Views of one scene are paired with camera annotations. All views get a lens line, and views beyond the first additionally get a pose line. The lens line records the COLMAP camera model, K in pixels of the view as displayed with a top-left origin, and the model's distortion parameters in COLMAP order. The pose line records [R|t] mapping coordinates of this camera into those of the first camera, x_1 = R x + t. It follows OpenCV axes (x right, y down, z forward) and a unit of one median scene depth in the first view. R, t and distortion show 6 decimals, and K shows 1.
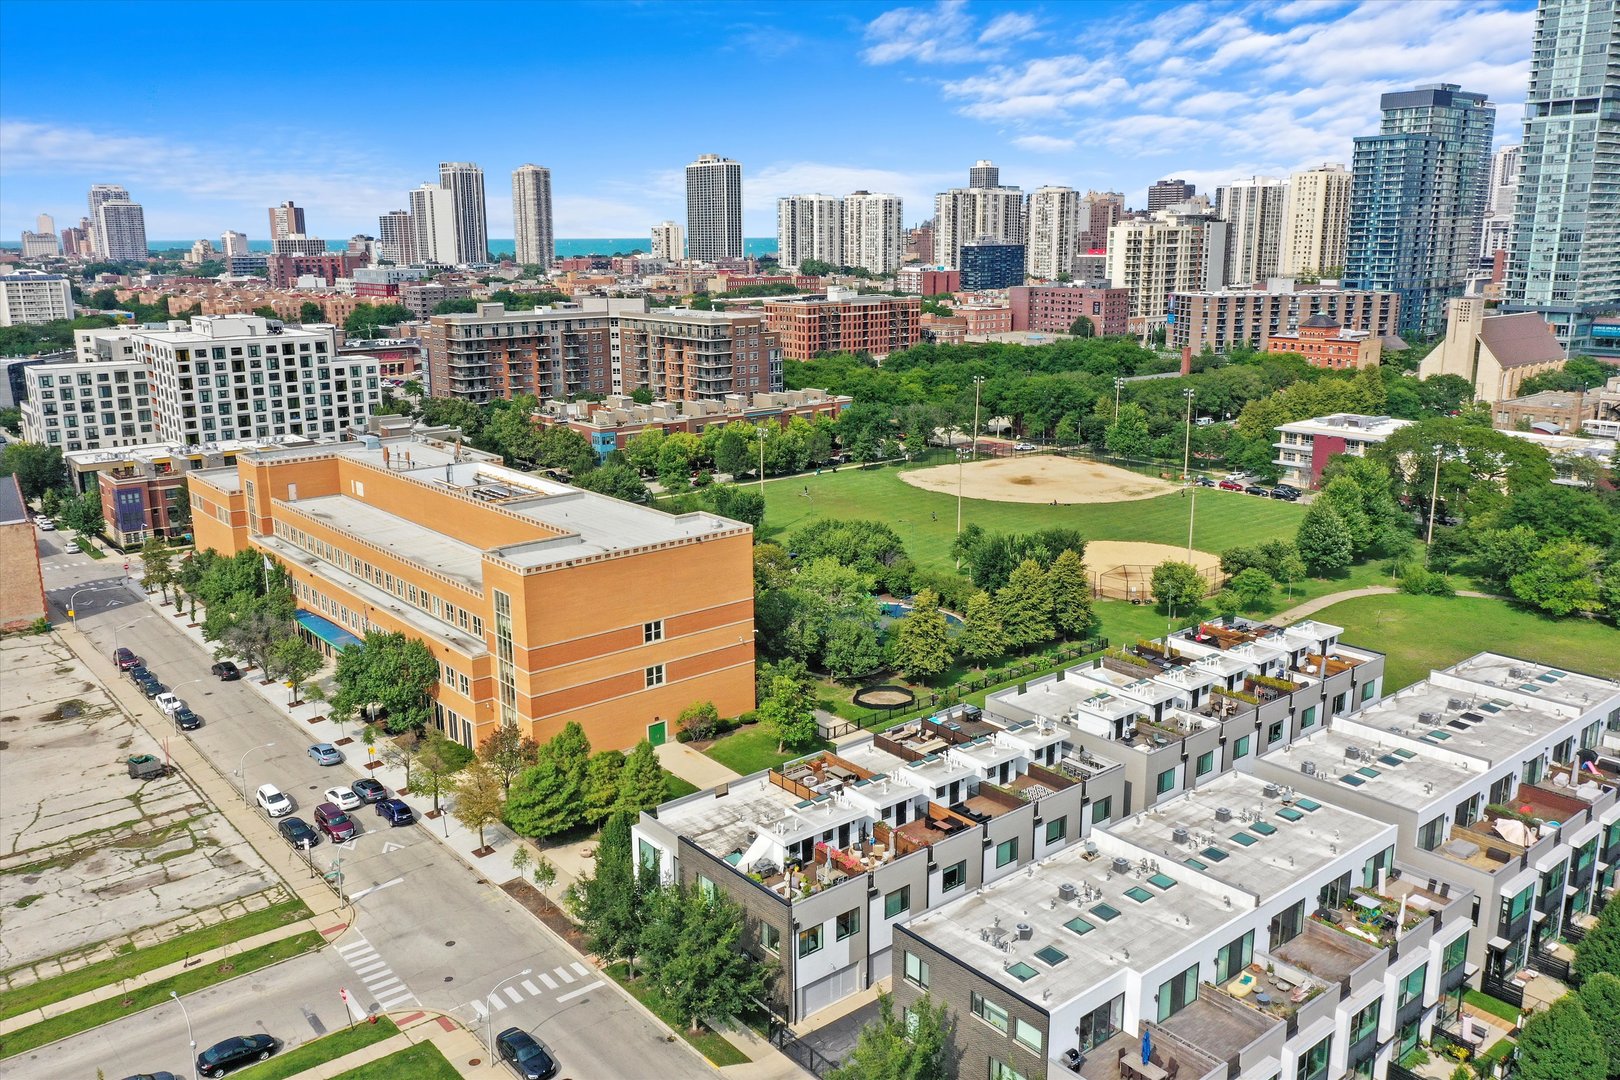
lens RADIAL K [[1286.0, 0, 796.8], [0, 1286.0, 547.7], [0, 0, 1]] dist [0.017287, -0.003594]
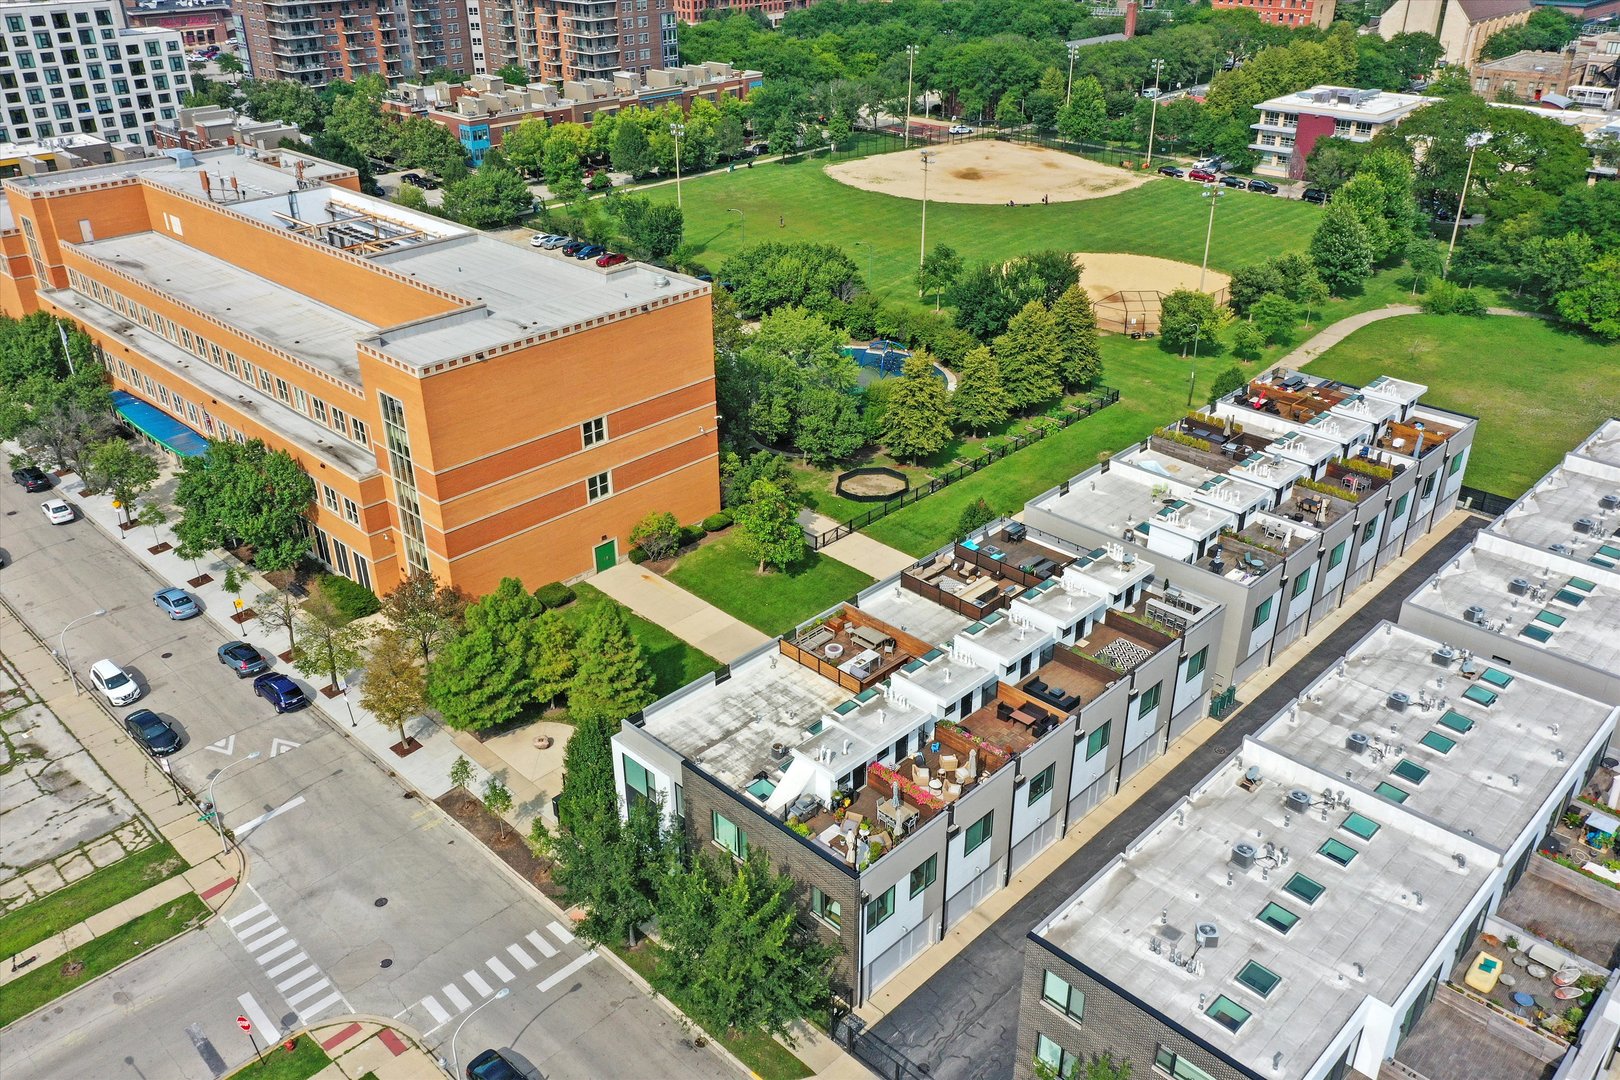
lens RADIAL K [[1286.0, 0, 801.9], [0, 1286.0, 540.5], [0, 0, 1]] dist [0.017287, -0.003594]
pose [[0.994410, -0.050254, 0.092865, -0.061520], [0.026113, 0.969205, 0.244867, -0.057550], [-0.102311, -0.241073, 0.965099, 0.219838]]
